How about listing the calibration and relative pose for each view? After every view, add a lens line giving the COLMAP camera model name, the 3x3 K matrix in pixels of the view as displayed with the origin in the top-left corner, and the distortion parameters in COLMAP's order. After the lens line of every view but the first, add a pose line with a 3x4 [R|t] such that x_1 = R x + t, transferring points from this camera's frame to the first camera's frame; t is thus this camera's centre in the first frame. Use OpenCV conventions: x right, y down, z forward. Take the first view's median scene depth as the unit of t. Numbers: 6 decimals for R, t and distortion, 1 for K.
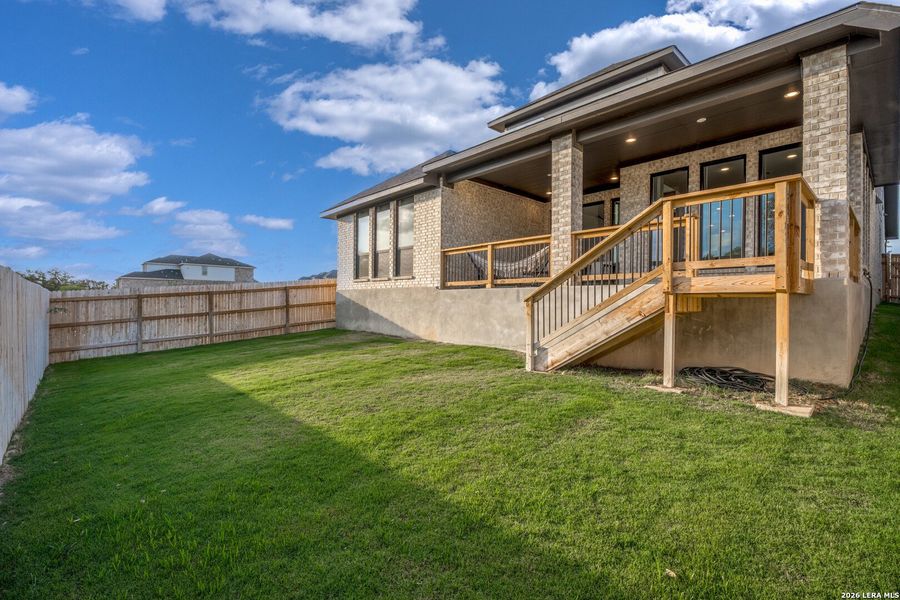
lens RADIAL K [[414.6, 0, 451.2], [0, 414.6, 302.9], [0, 0, 1]] dist [-0.002326, -0.007916]
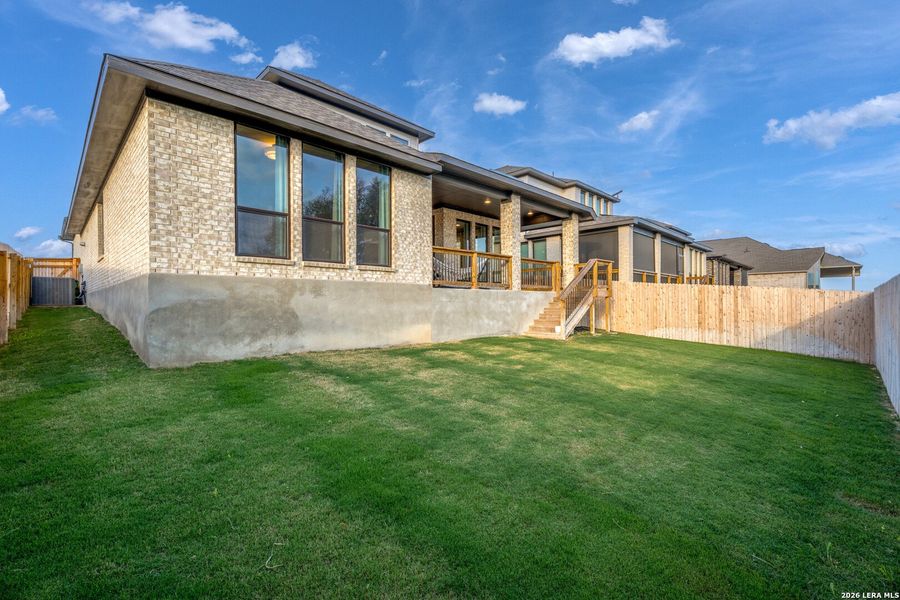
lens RADIAL K [[414.6, 0, 450.4], [0, 414.6, 301.4], [0, 0, 1]] dist [-0.002326, -0.007916]
pose [[-0.047259, -0.003080, 0.998878, -1.047541], [0.002703, 0.999991, 0.003212, -0.004164], [-0.998879, 0.002852, -0.047250, 1.066809]]
